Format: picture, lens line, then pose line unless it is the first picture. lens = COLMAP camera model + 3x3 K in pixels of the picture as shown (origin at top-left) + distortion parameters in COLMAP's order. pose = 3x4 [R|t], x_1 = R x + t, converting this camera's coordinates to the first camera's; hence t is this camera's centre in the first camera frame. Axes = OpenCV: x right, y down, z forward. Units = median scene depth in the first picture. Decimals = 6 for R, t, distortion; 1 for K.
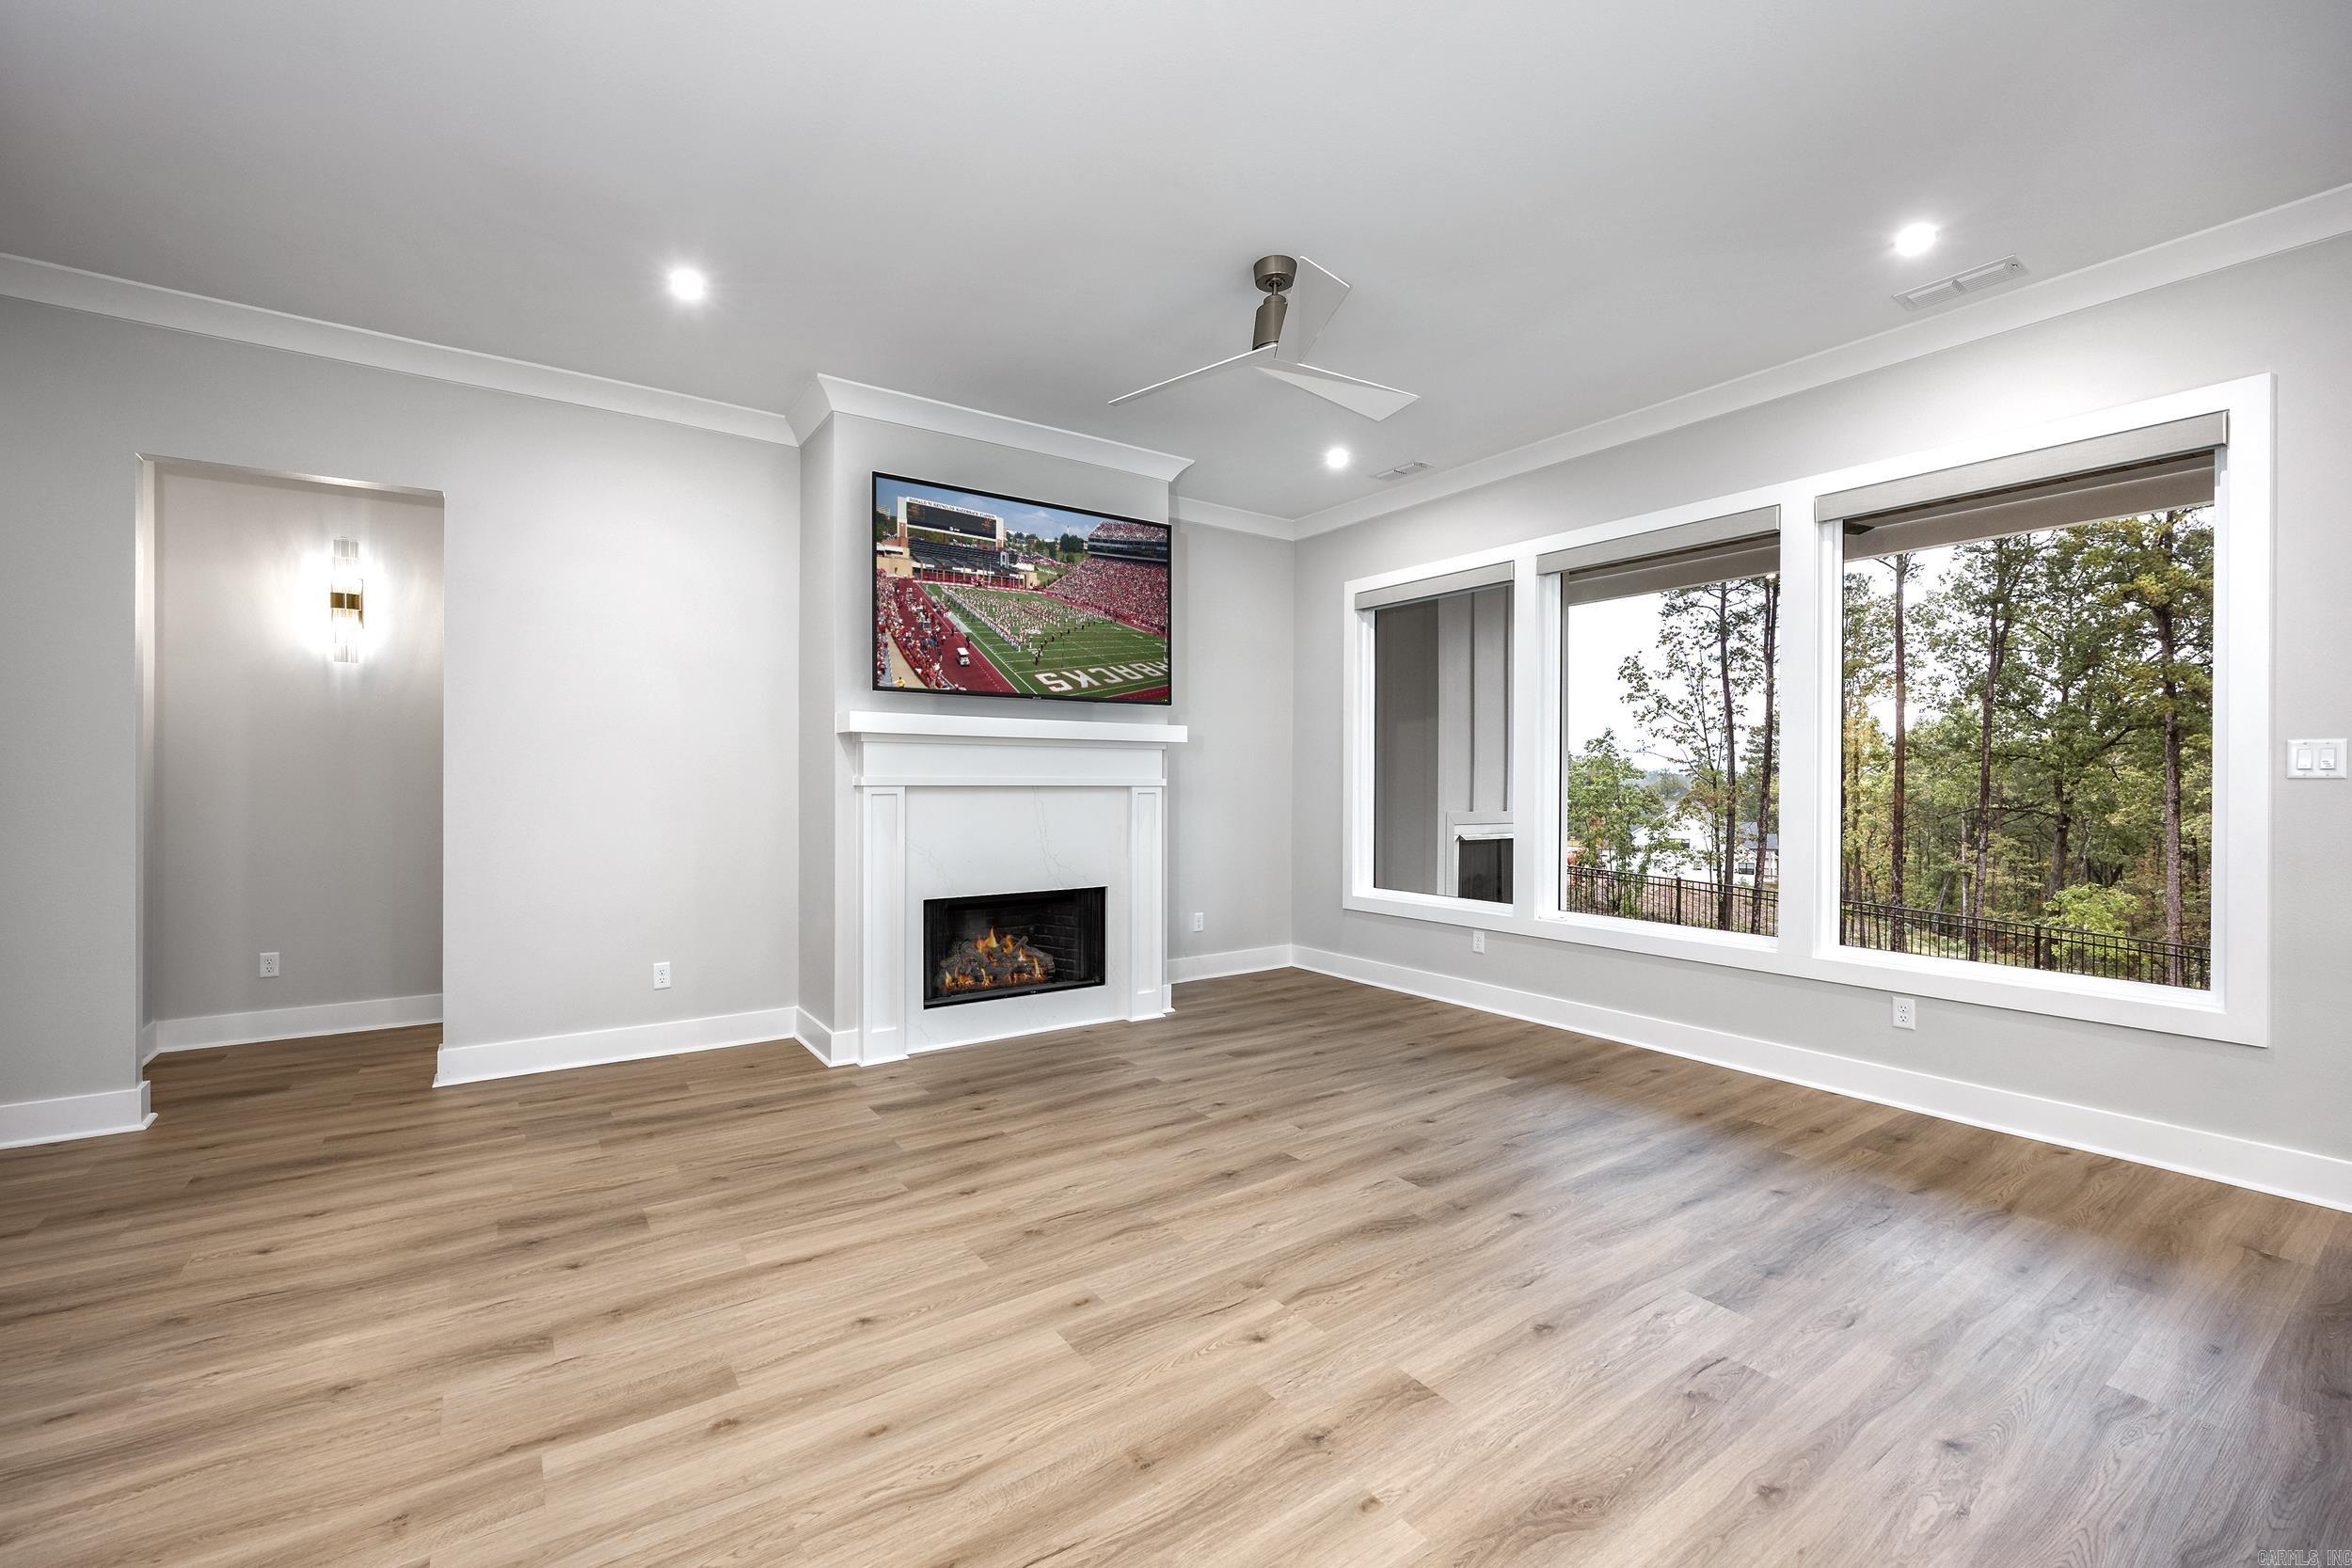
lens RADIAL K [[958.9, 0, 1071.1], [0, 958.9, 786.6], [0, 0, 1]] dist [-0.000604, 0.000104]
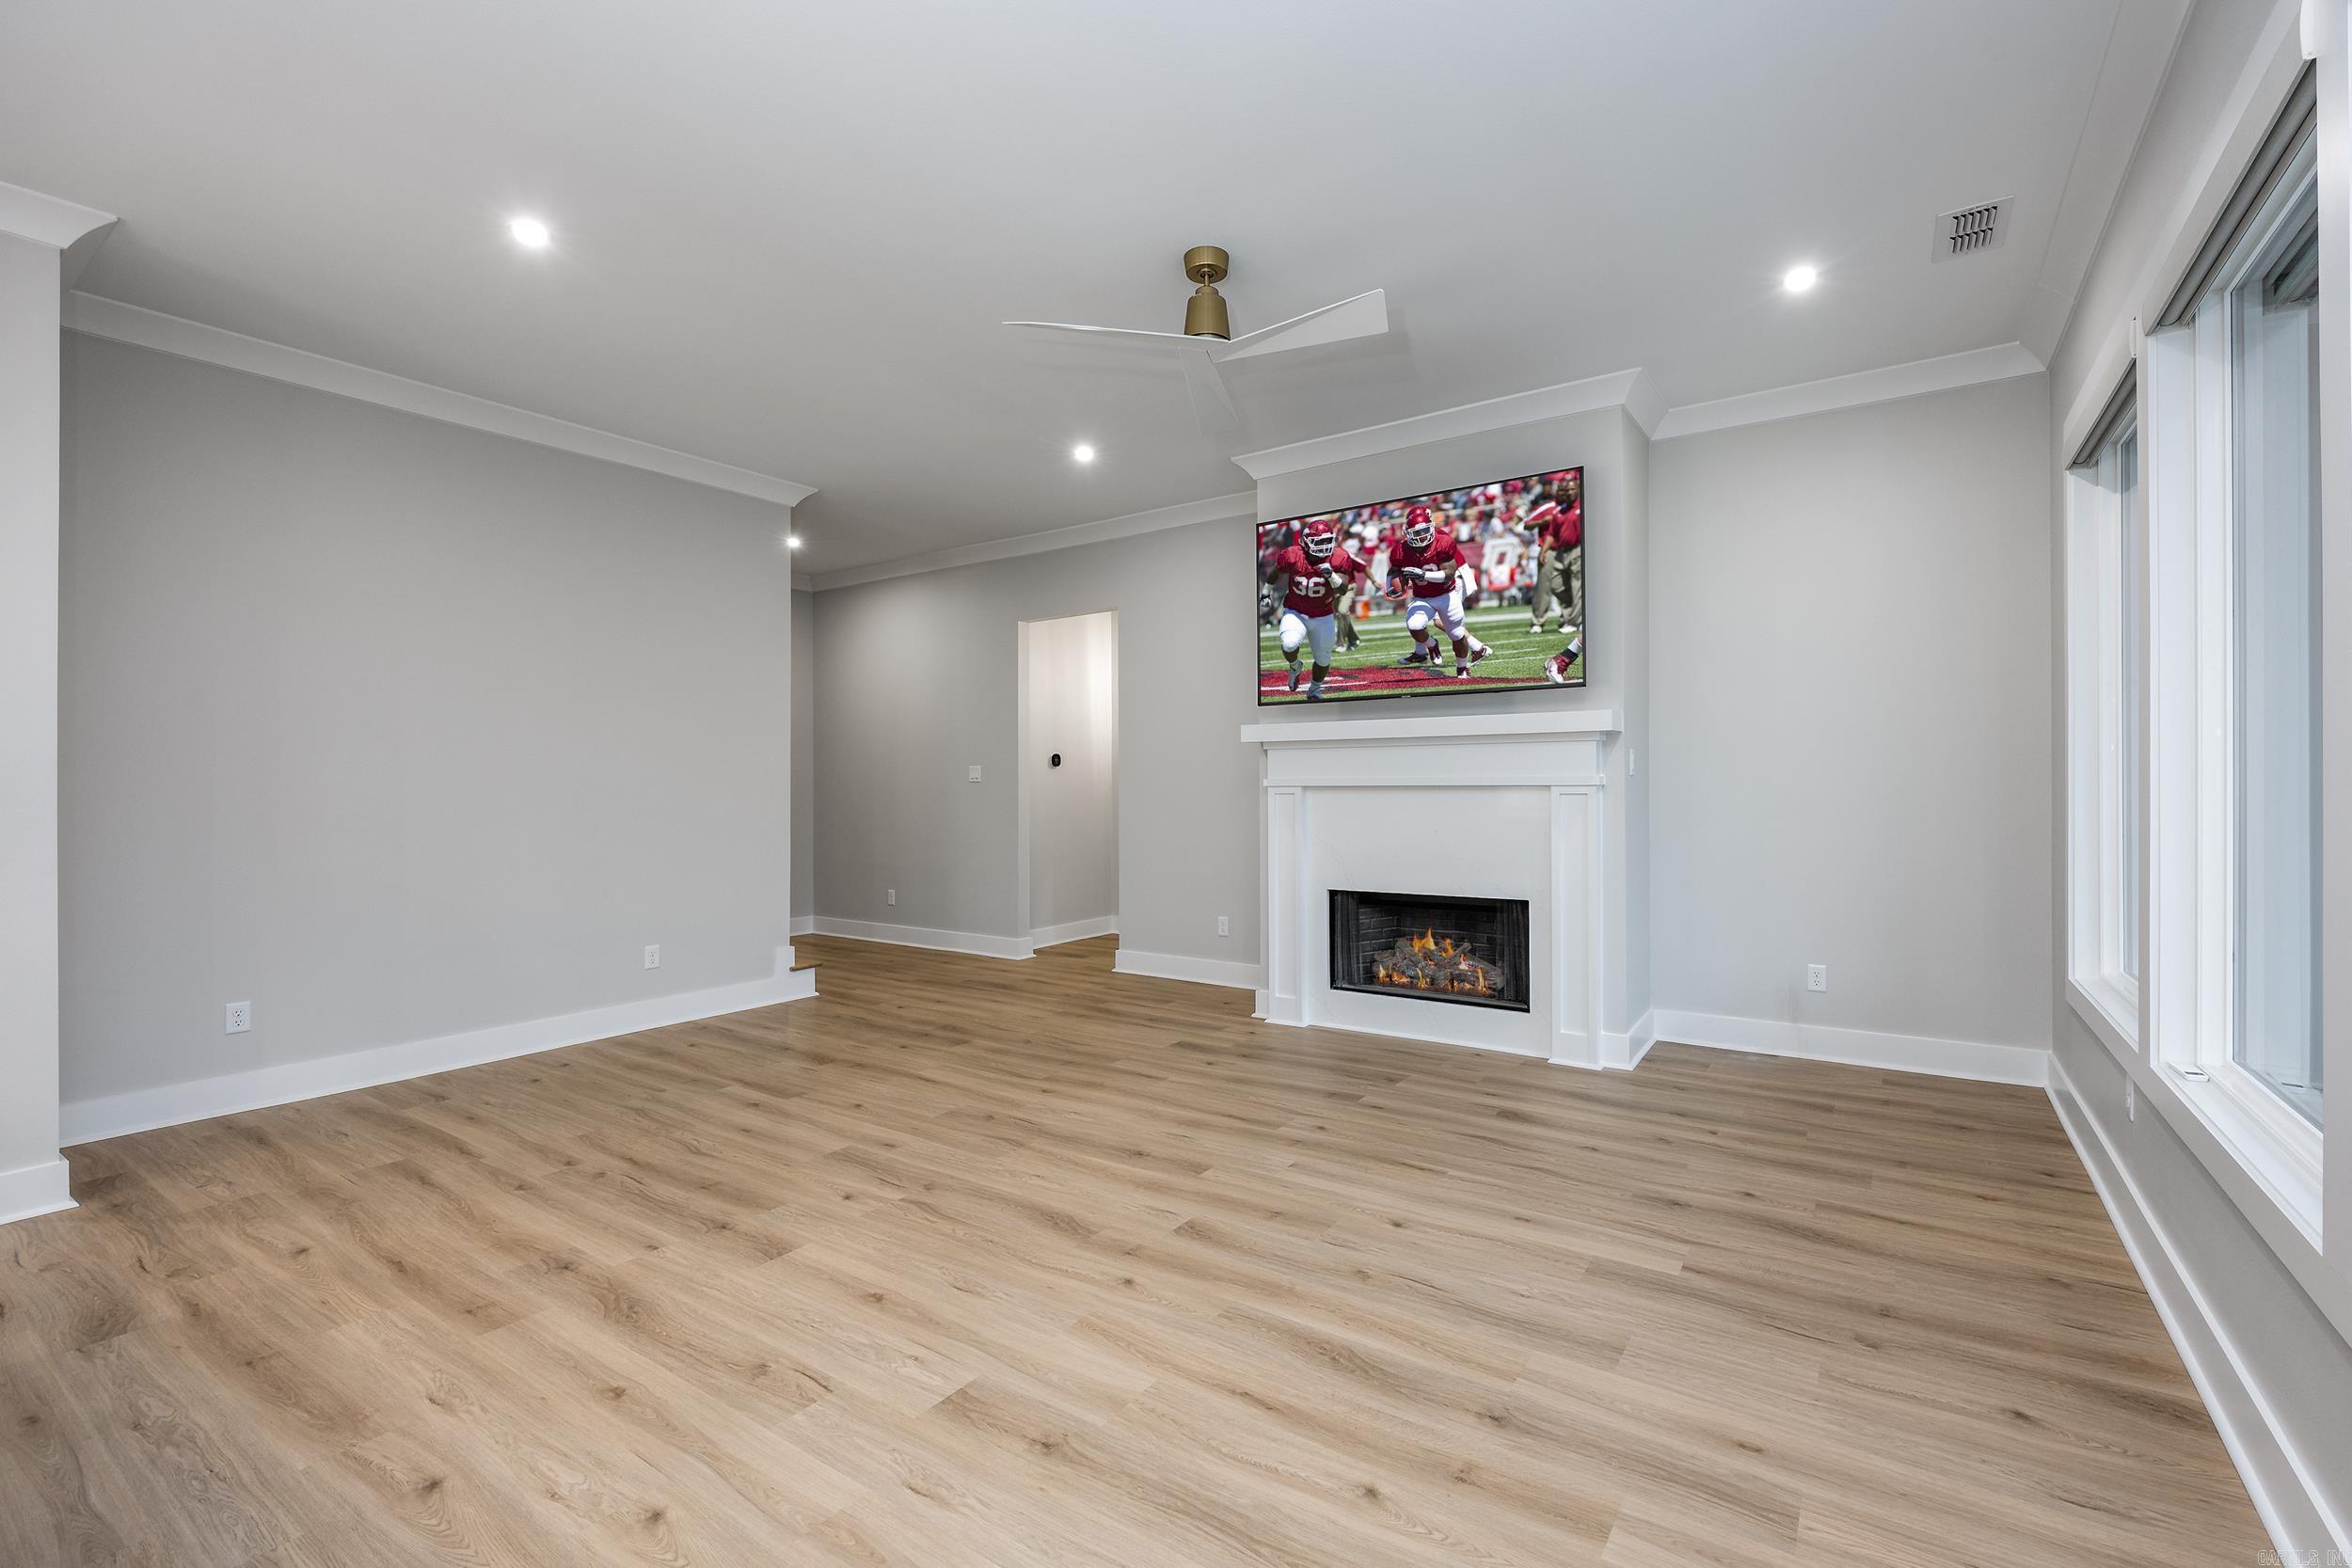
lens RADIAL K [[968.3, 0, 1279.1], [0, 968.3, 789.7], [0, 0, 1]] dist [-0.001242, -0.000184]
pose [[0.436731, -0.000908, -0.899592, 1.140791], [0.002234, 0.999998, 0.000075, 0.005556], [0.899589, -0.002042, 0.436732, 0.649326]]
